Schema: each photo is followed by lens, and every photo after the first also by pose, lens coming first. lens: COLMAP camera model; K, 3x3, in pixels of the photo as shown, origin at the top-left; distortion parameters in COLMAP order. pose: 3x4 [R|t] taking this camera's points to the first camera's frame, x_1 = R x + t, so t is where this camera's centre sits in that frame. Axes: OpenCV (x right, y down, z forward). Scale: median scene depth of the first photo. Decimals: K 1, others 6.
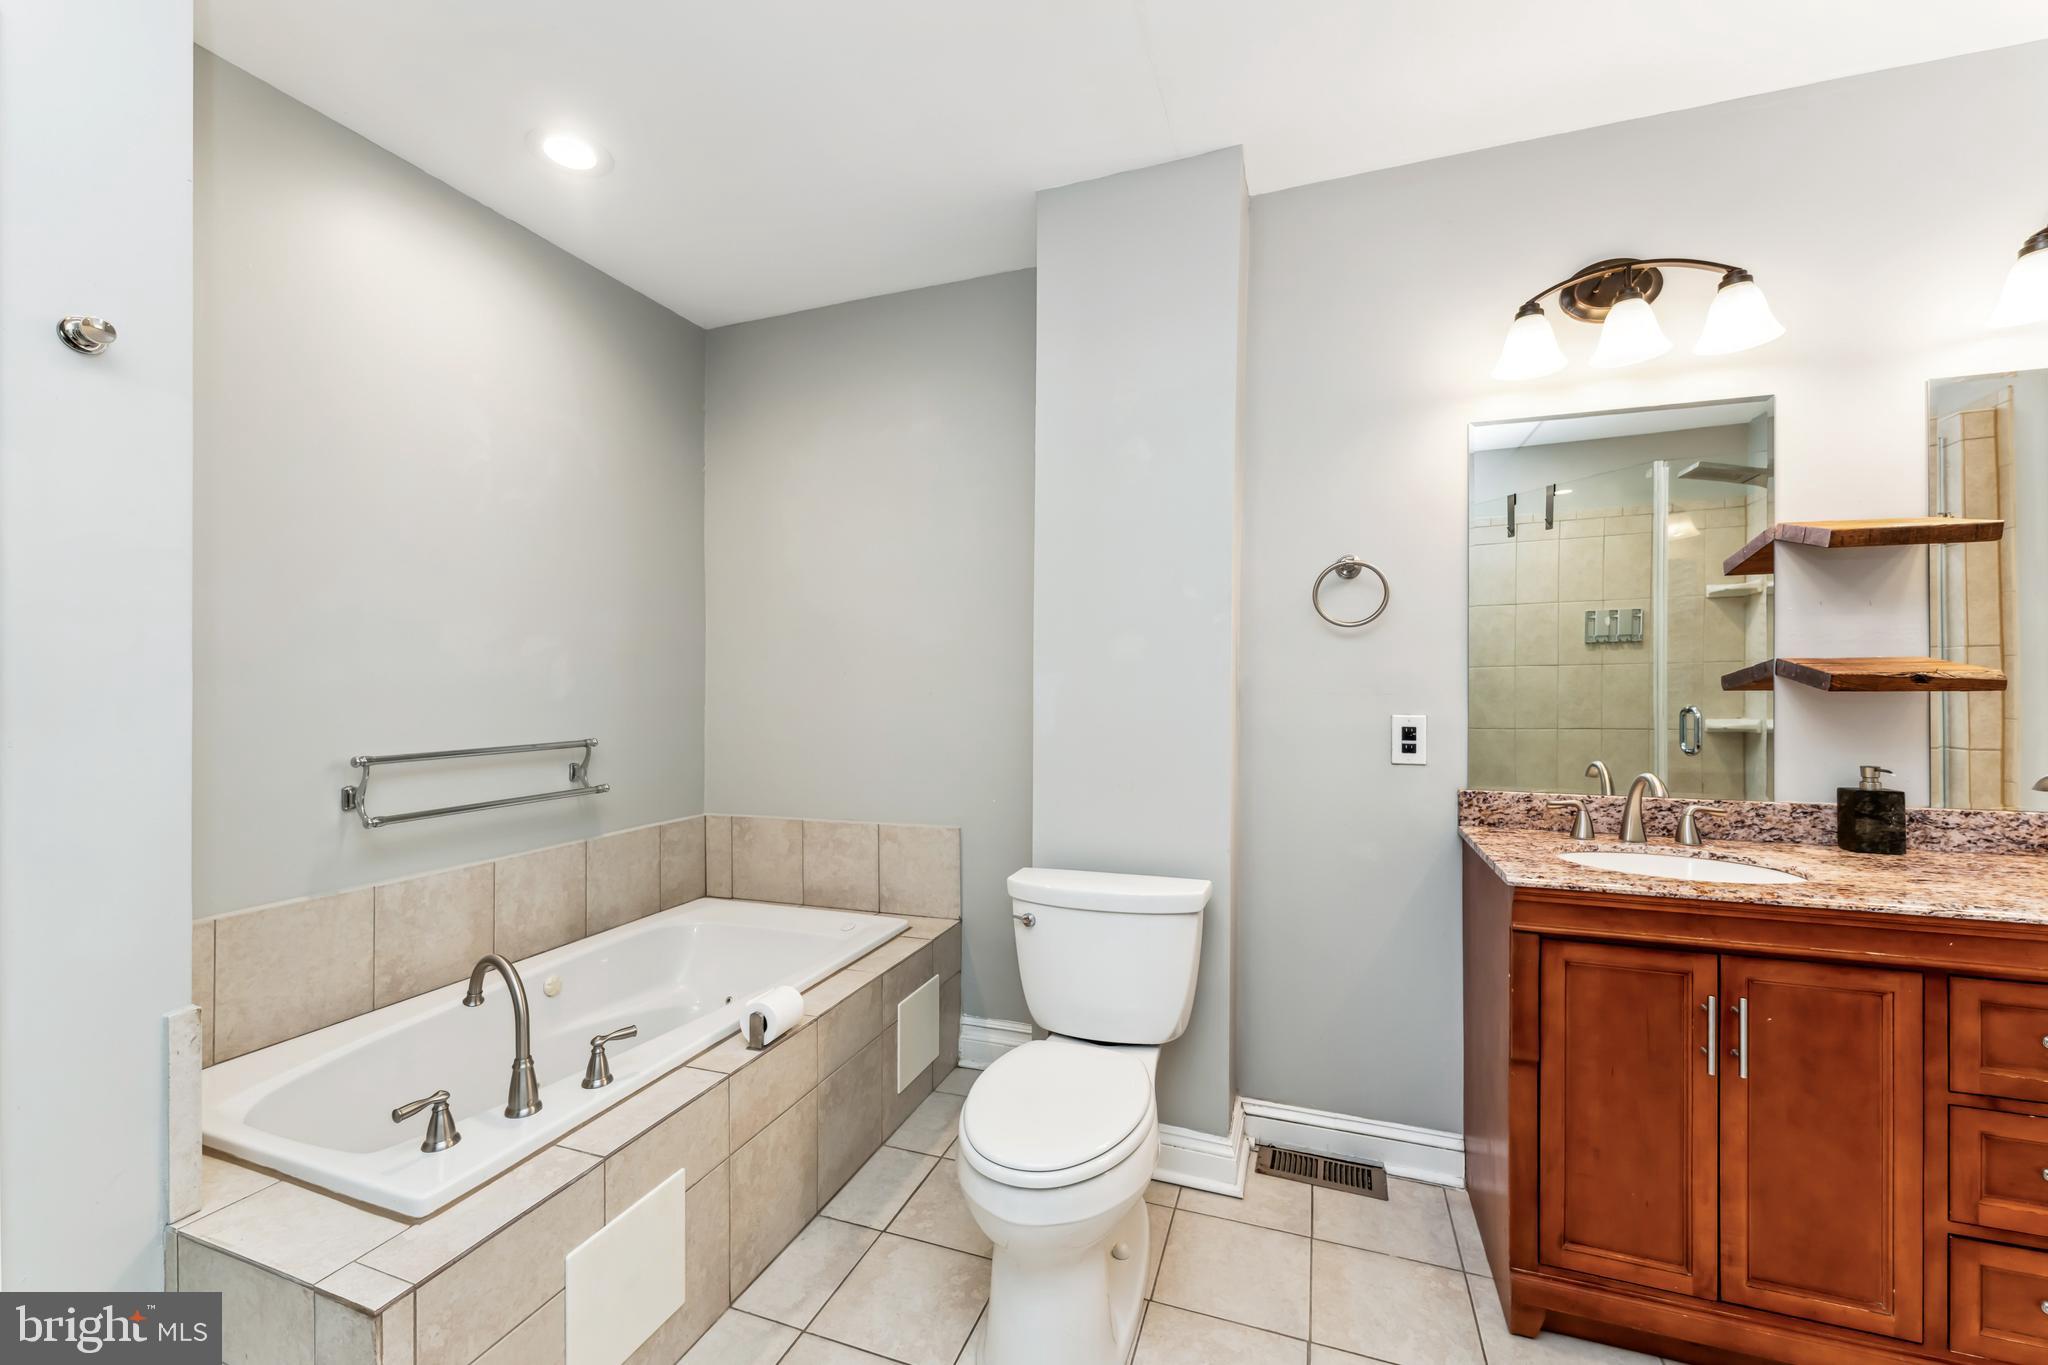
lens RADIAL K [[827.1, 0, 1024.0], [0, 827.1, 682.5], [0, 0, 1]] dist [-0.000118, 0.000226]
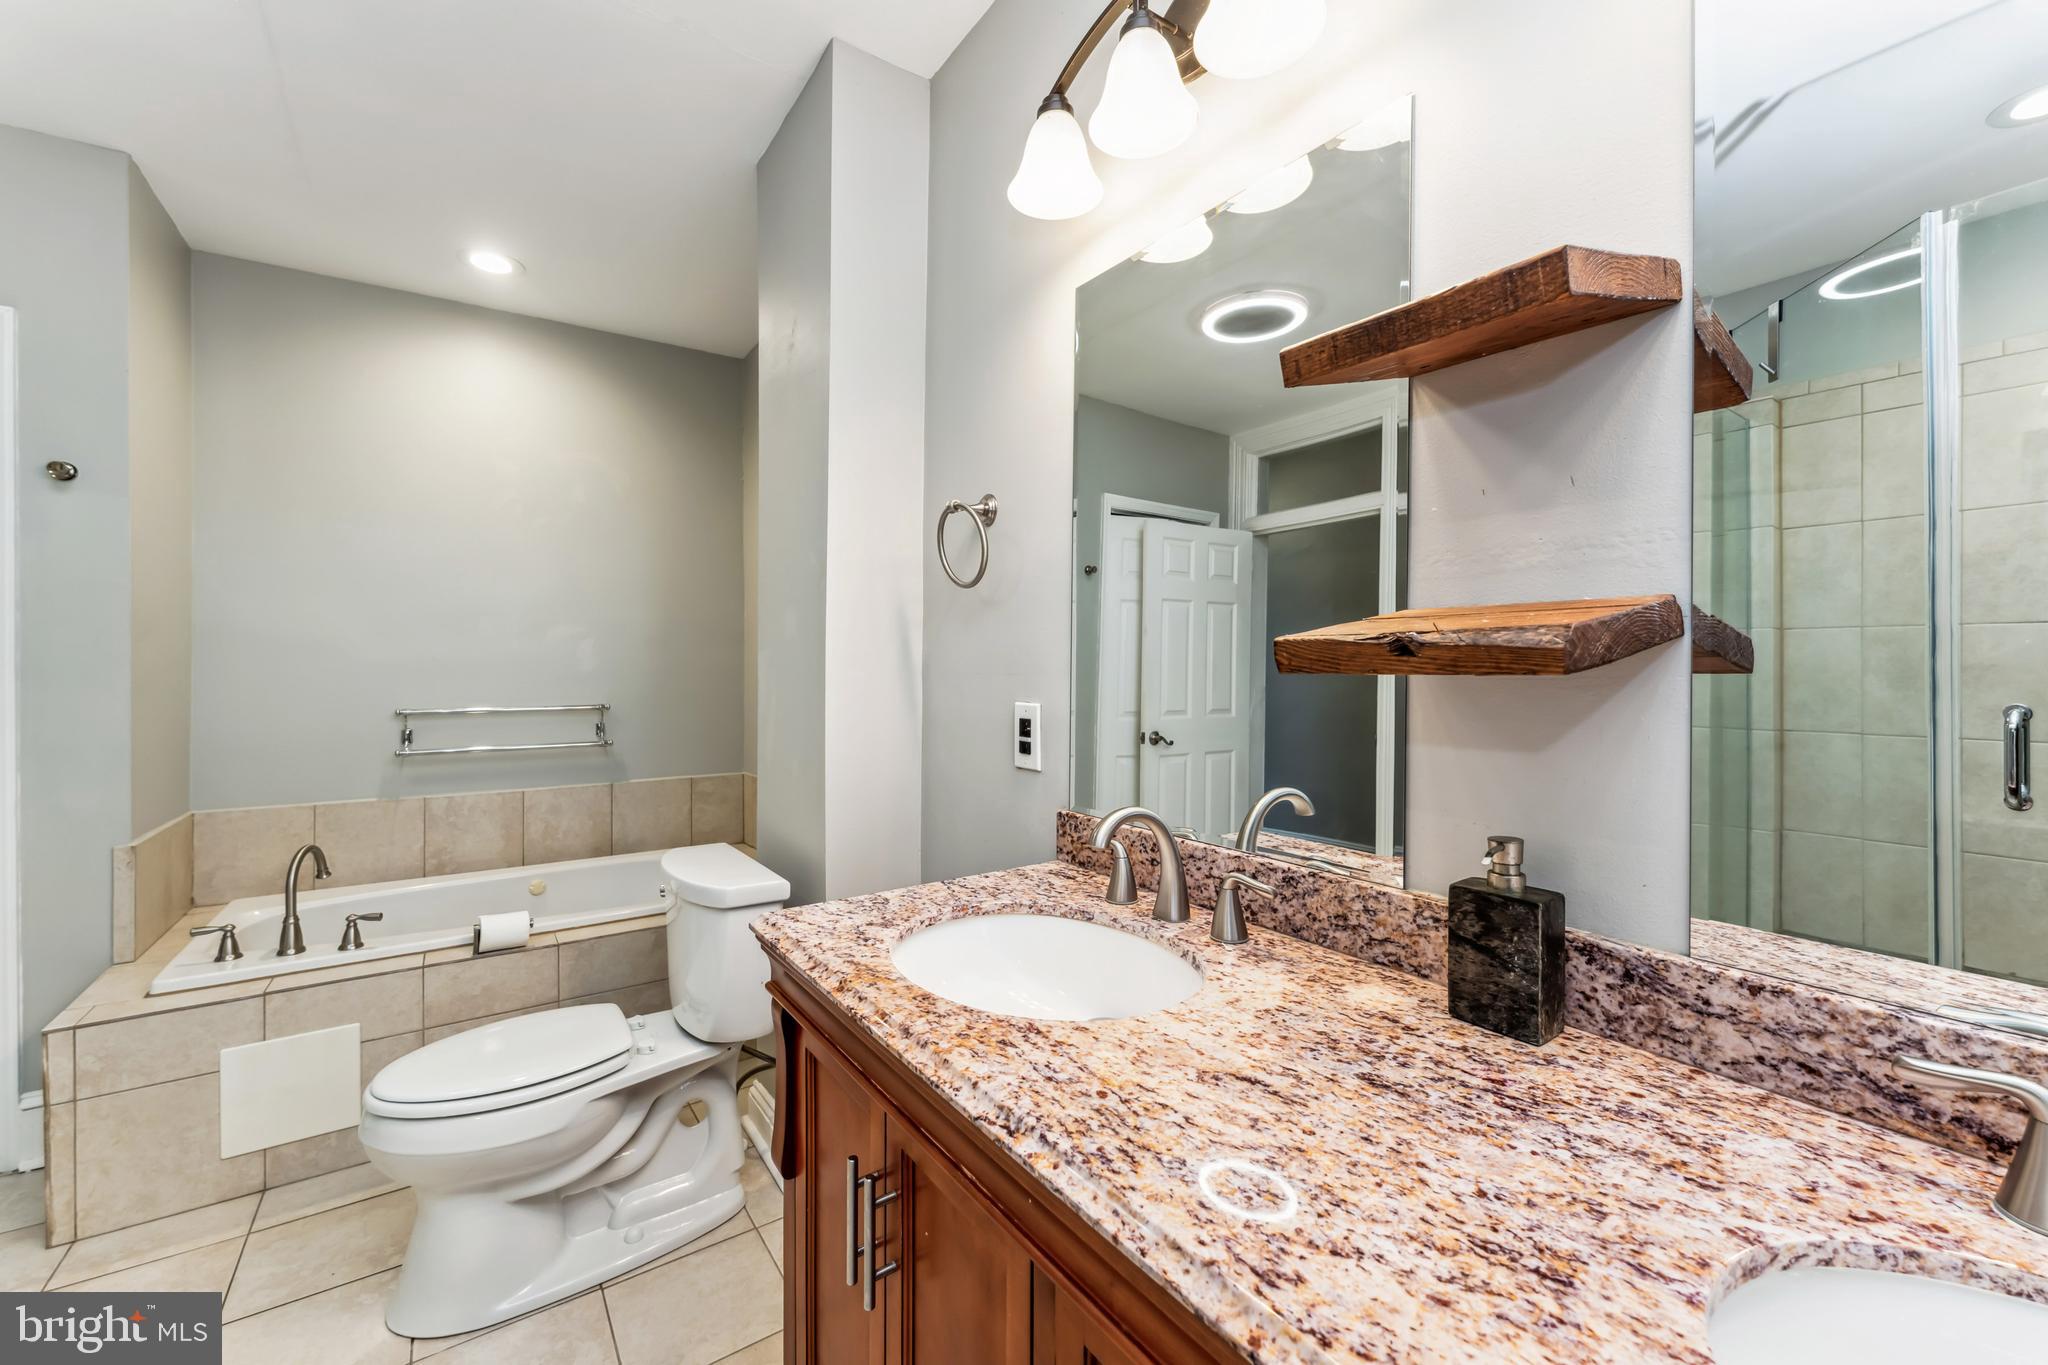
lens RADIAL K [[829.9, 0, 1015.8], [0, 829.9, 664.9], [0, 0, 1]] dist [-0.001019, -0.000015]
pose [[0.812548, 0.003072, -0.582886, 1.014546], [-0.002481, 0.999995, 0.001811, 0.004560], [0.582889, -0.000025, 0.812552, 0.442851]]
